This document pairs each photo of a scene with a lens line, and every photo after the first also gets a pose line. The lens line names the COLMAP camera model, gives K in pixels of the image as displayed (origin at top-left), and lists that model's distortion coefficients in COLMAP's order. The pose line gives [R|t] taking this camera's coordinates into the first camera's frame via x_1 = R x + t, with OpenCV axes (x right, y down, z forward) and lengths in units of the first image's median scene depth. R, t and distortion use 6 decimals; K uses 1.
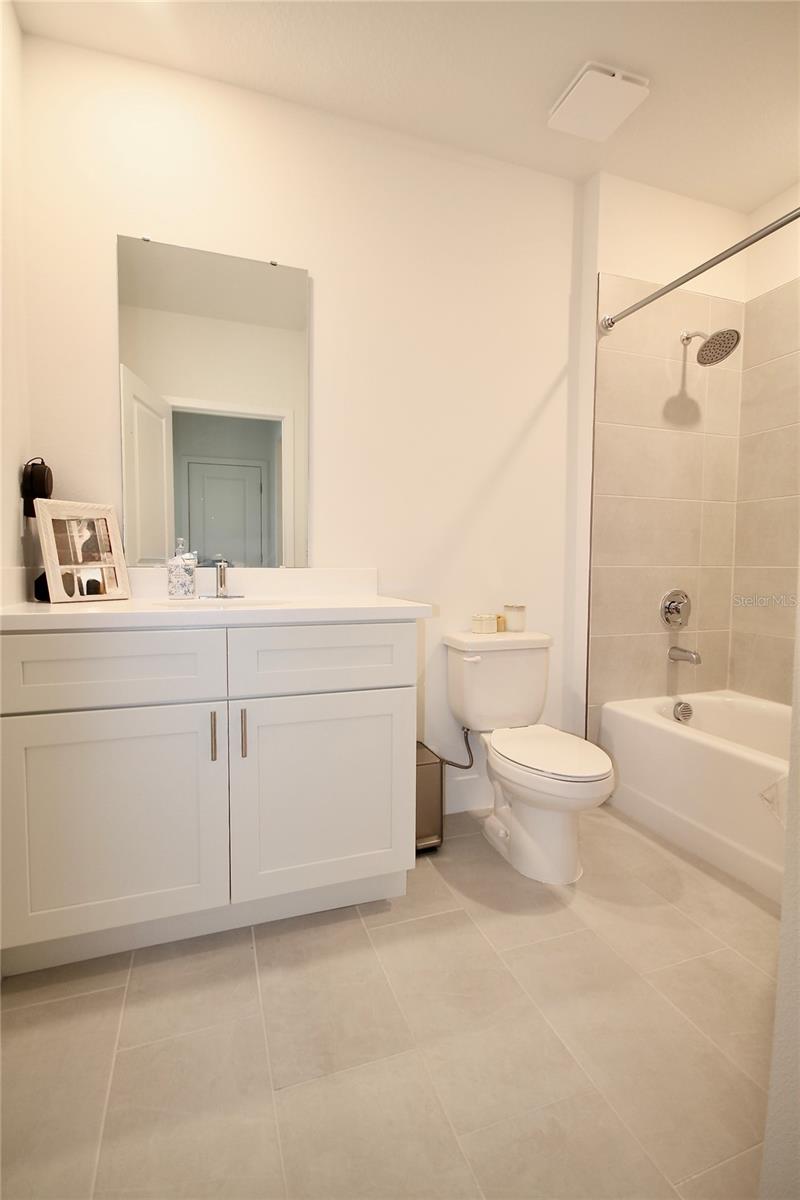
lens RADIAL K [[553.8, 0, 400.8], [0, 553.8, 603.1], [0, 0, 1]] dist [0.003604, -0.007793]
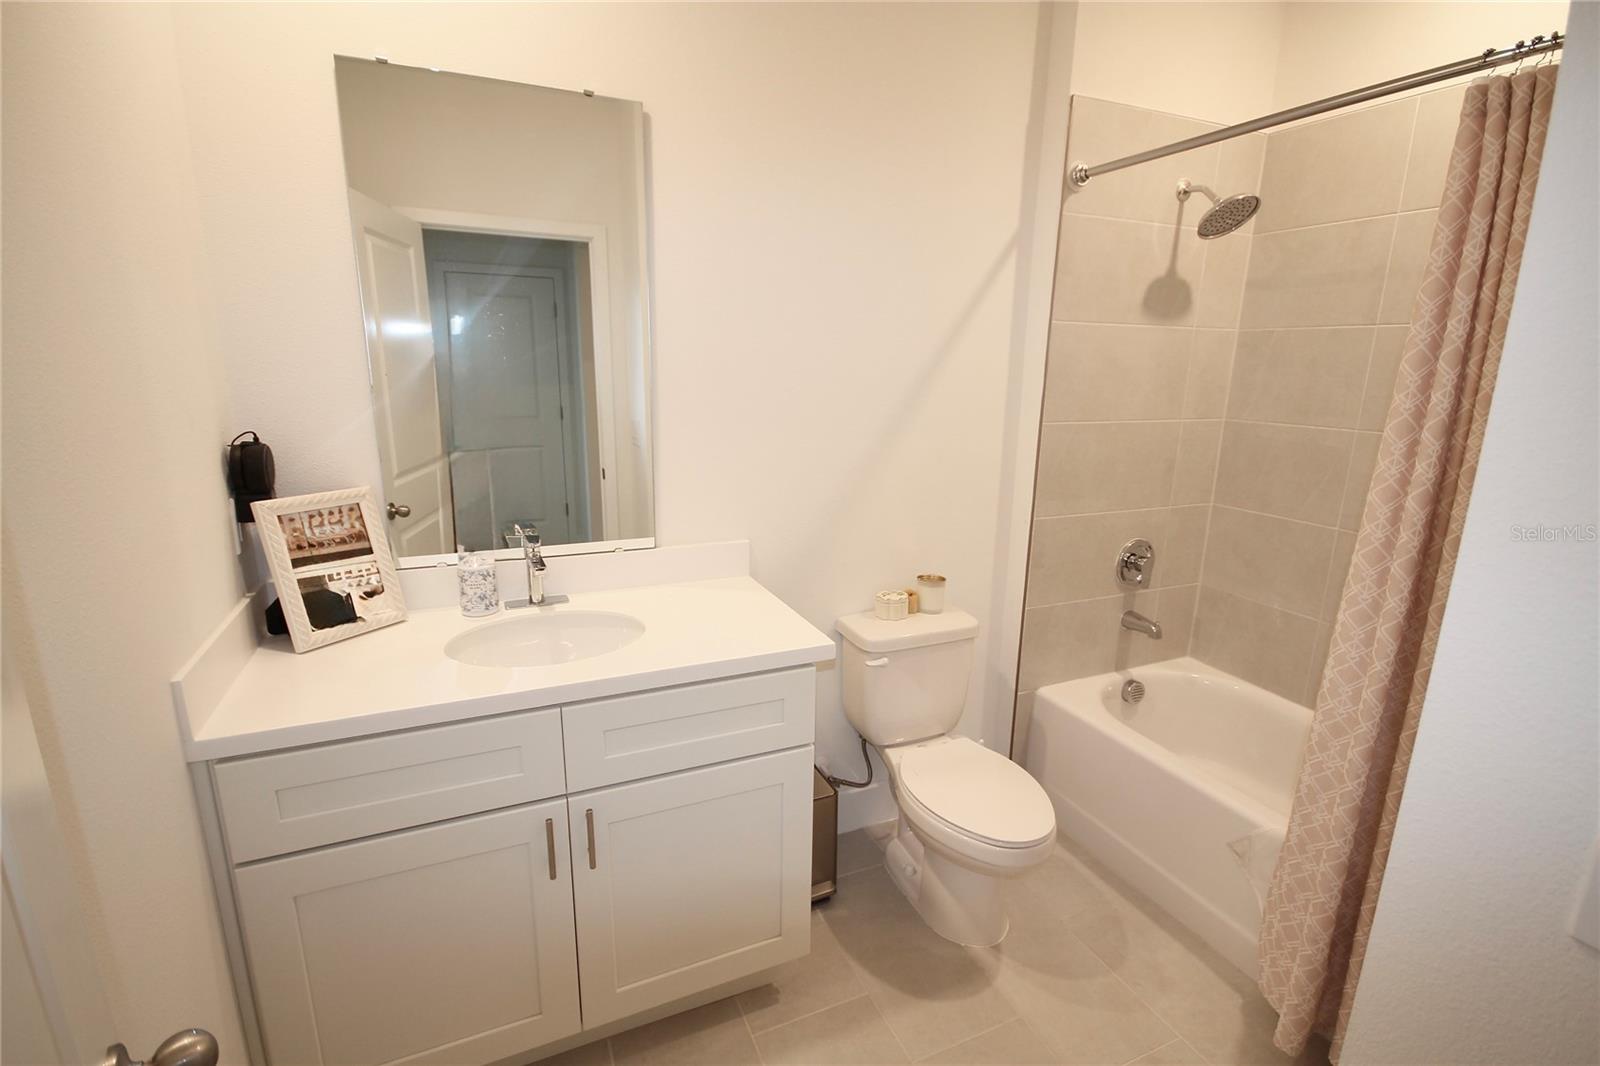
lens RADIAL K [[738.4, 0, 801.6], [0, 738.4, 547.7], [0, 0, 1]] dist [0.003604, -0.007793]
pose [[0.997048, -0.008470, 0.076317, -0.047751], [-0.005214, 0.984135, 0.177343, -0.220597], [-0.076608, -0.177218, 0.981186, 0.043902]]
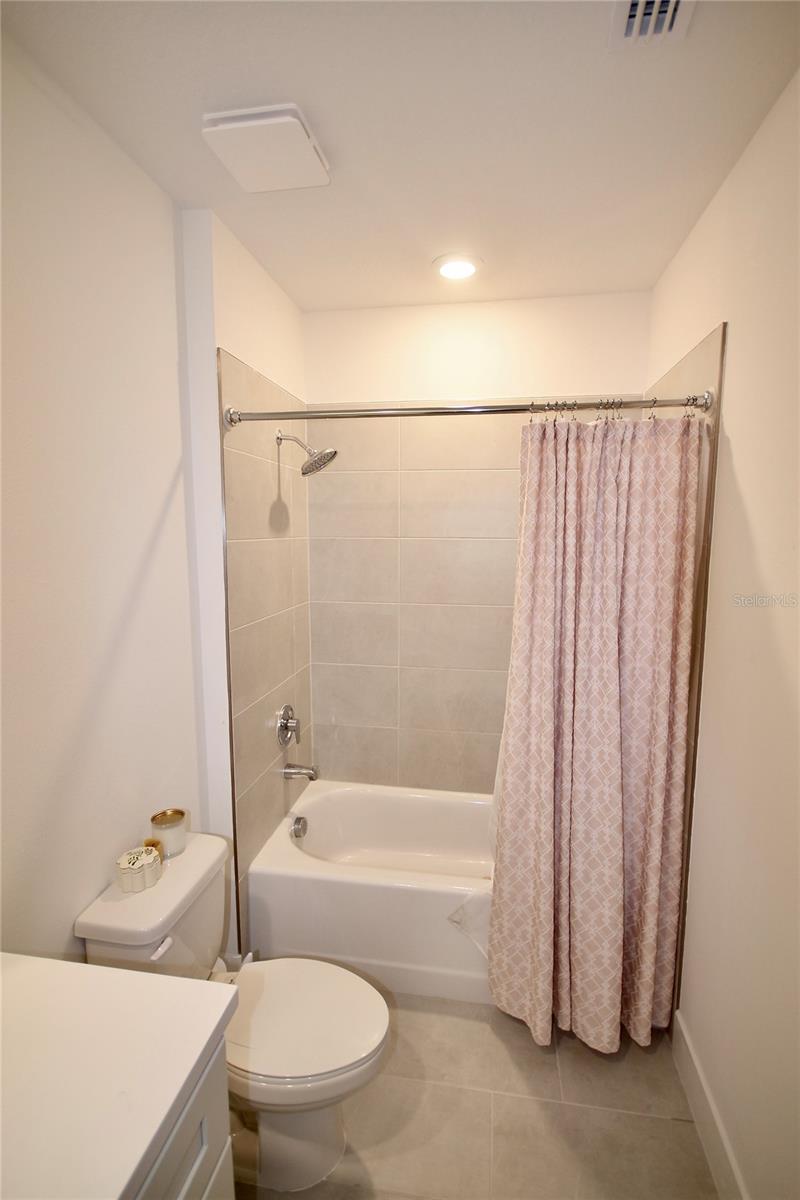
lens RADIAL K [[553.8, 0, 407.8], [0, 553.8, 599.4], [0, 0, 1]] dist [0.003604, -0.007793]
pose [[0.471310, -0.113422, 0.874644, -0.234100], [0.058815, 0.993531, 0.097146, -0.325186], [-0.880004, 0.005657, 0.474932, 0.429693]]
